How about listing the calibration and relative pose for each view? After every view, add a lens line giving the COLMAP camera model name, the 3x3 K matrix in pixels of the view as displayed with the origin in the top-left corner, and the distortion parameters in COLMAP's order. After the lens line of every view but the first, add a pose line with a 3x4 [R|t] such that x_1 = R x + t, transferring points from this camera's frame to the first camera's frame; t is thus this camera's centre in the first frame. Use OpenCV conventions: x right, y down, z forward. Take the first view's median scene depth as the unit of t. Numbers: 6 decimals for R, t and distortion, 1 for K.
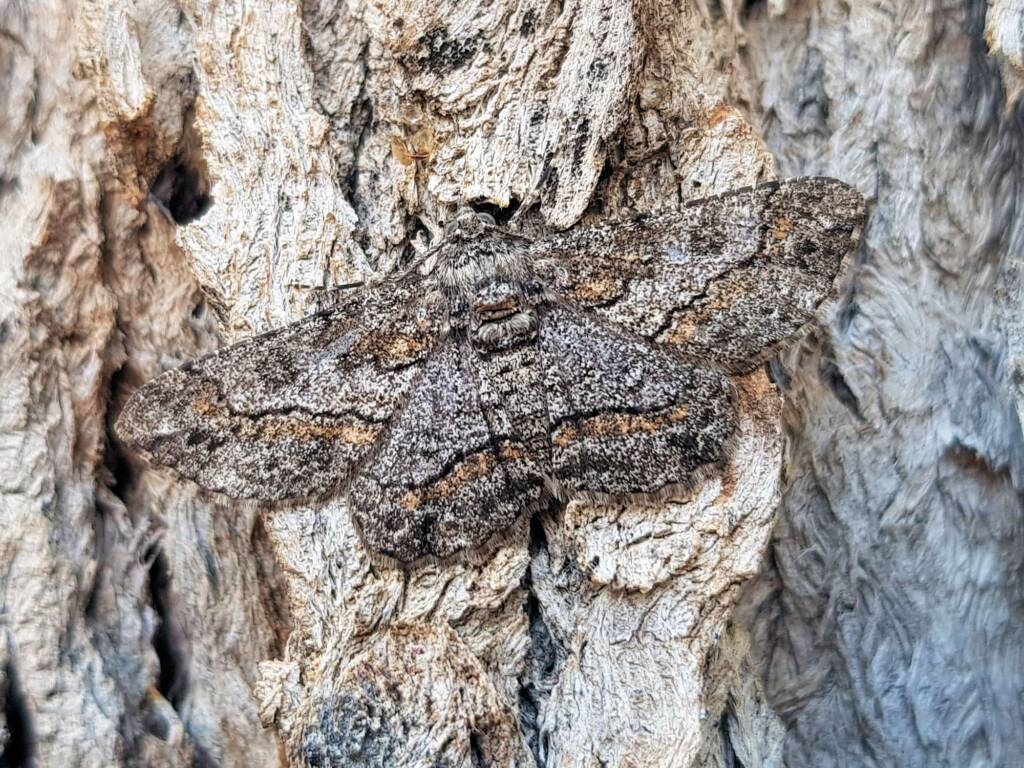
lens RADIAL K [[1857.8, 0, 454.6], [0, 1857.8, 298.1], [0, 0, 1]] dist [0.018037, 0.035740]
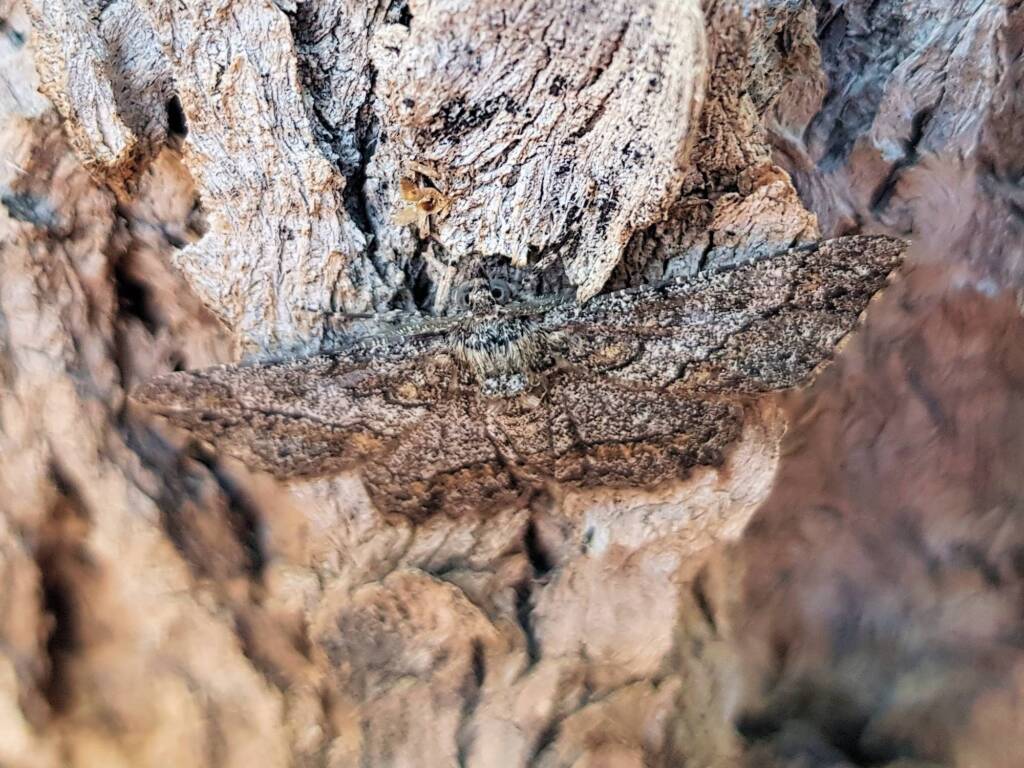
lens RADIAL K [[1834.1, 0, 500.4], [0, 1834.1, 154.1], [0, 0, 1]] dist [0.080756, -0.421171]
pose [[0.999298, 0.035049, 0.013250, 0.002064], [-0.034648, 0.729733, 0.682854, -0.720526], [0.014264, -0.682834, 0.730434, 0.360298]]
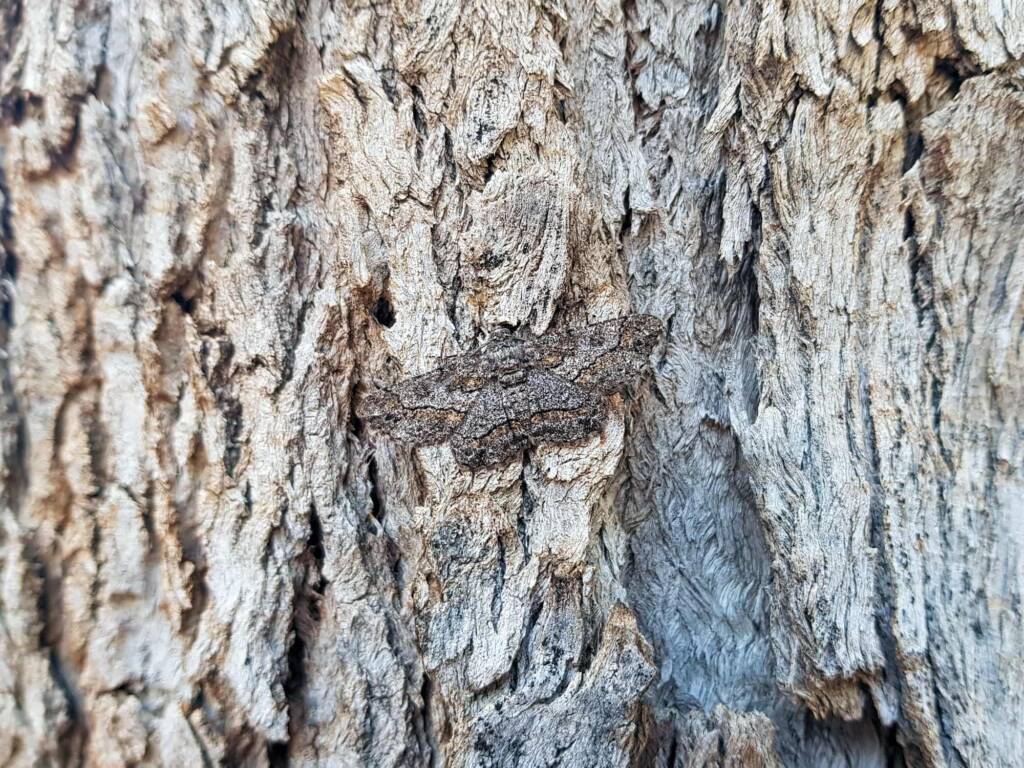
lens RADIAL K [[1119.4, 0, 518.9], [0, 1119.4, 365.1], [0, 0, 1]] dist [0.015216, -0.007220]
pose [[0.999881, 0.012466, -0.009060, 0.046406], [-0.011507, 0.995009, 0.099120, -0.143603], [0.010250, -0.099004, 0.995034, -0.475732]]
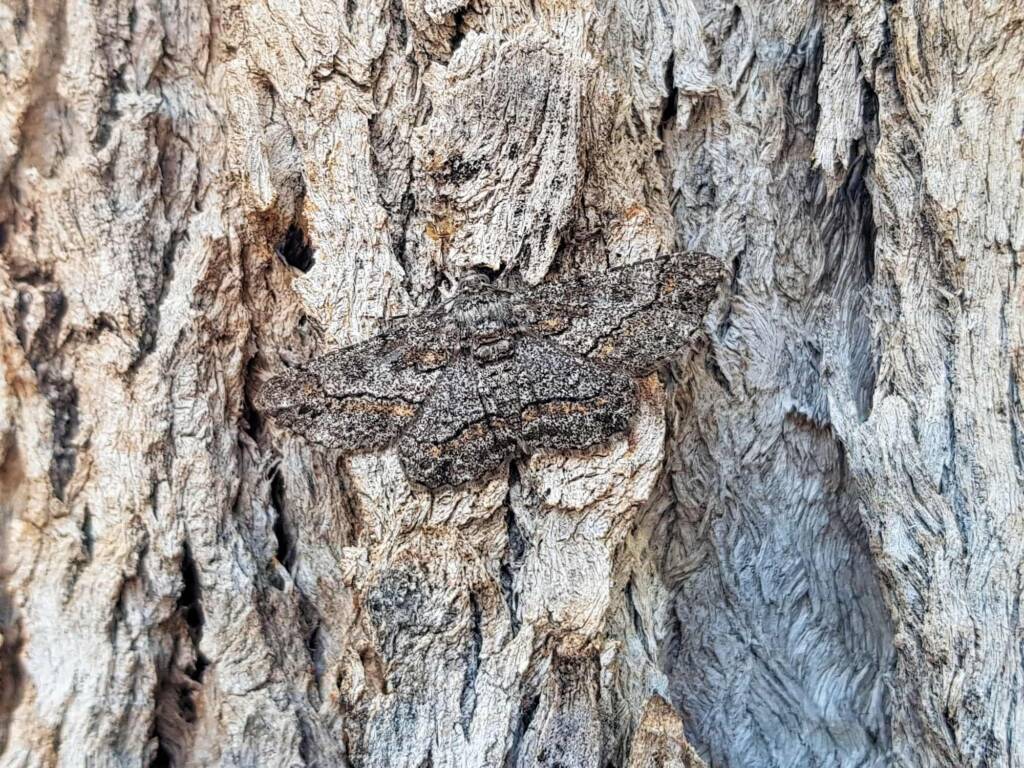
lens RADIAL K [[1857.8, 0, 454.6], [0, 1857.8, 298.1], [0, 0, 1]] dist [0.018037, 0.035740]
pose [[0.999274, 0.014029, -0.035425, 0.047856], [-0.010688, 0.995630, 0.092774, -0.172571], [0.036571, -0.092328, 0.995057, -0.594509]]
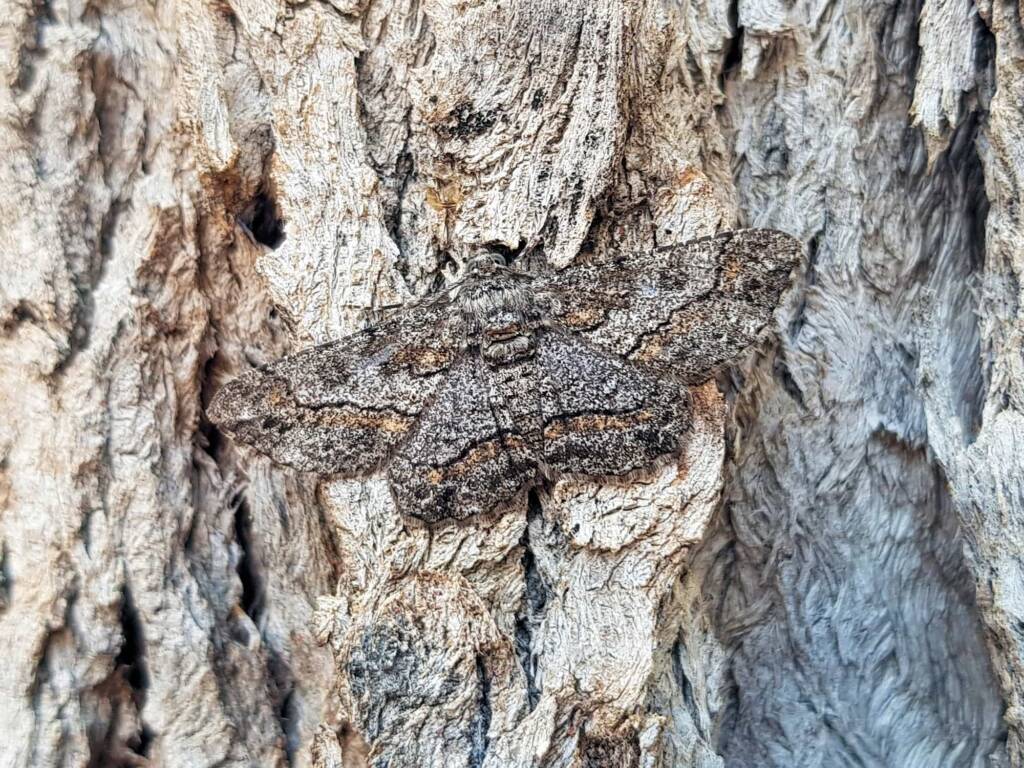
lens RADIAL K [[1870.4, 0, 528.5], [0, 1870.4, 343.0], [0, 0, 1]] dist [0.048784, -0.162976]
pose [[0.999575, 0.023943, -0.016613, 0.059255], [-0.022002, 0.993848, 0.108547, -0.123536], [0.019110, -0.108135, 0.993953, -0.276215]]
